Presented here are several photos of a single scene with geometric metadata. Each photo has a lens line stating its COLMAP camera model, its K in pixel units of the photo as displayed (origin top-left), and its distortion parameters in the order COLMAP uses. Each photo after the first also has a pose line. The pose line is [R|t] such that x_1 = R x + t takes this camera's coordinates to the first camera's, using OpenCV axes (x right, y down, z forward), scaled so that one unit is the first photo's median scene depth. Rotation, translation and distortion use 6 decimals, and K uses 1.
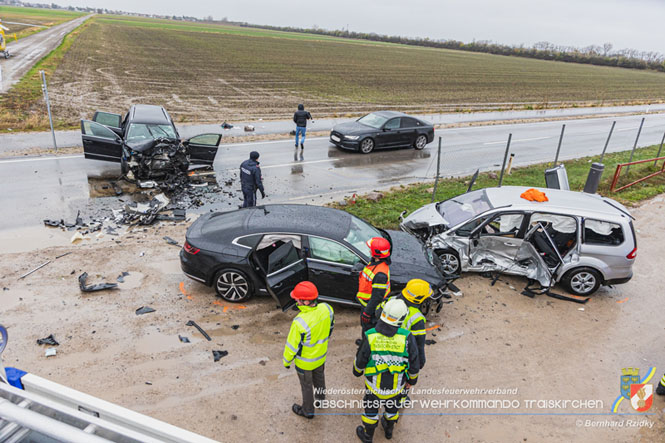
lens RADIAL K [[445.4, 0, 332.5], [0, 445.4, 221.5], [0, 0, 1]] dist [0.002684, -0.004537]
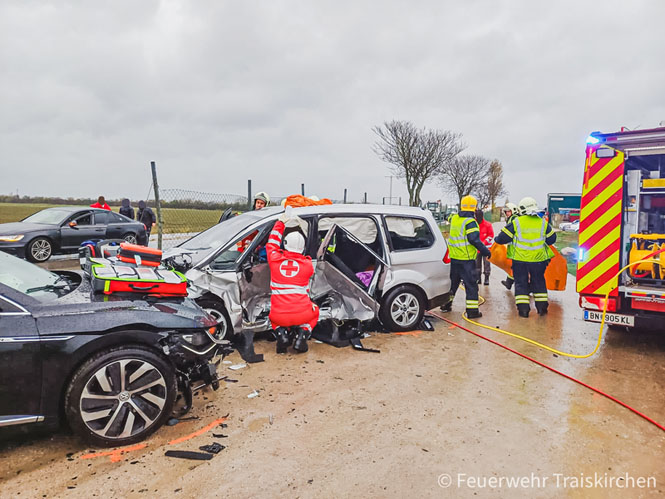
lens RADIAL K [[484.4, 0, 330.8], [0, 484.4, 247.1], [0, 0, 1]] dist [0.104386, -0.130072]
pose [[0.828657, -0.102175, 0.550352, 0.065714], [0.255539, 0.943819, -0.209537, 0.173792], [-0.498023, 0.314271, 0.808212, 0.423057]]
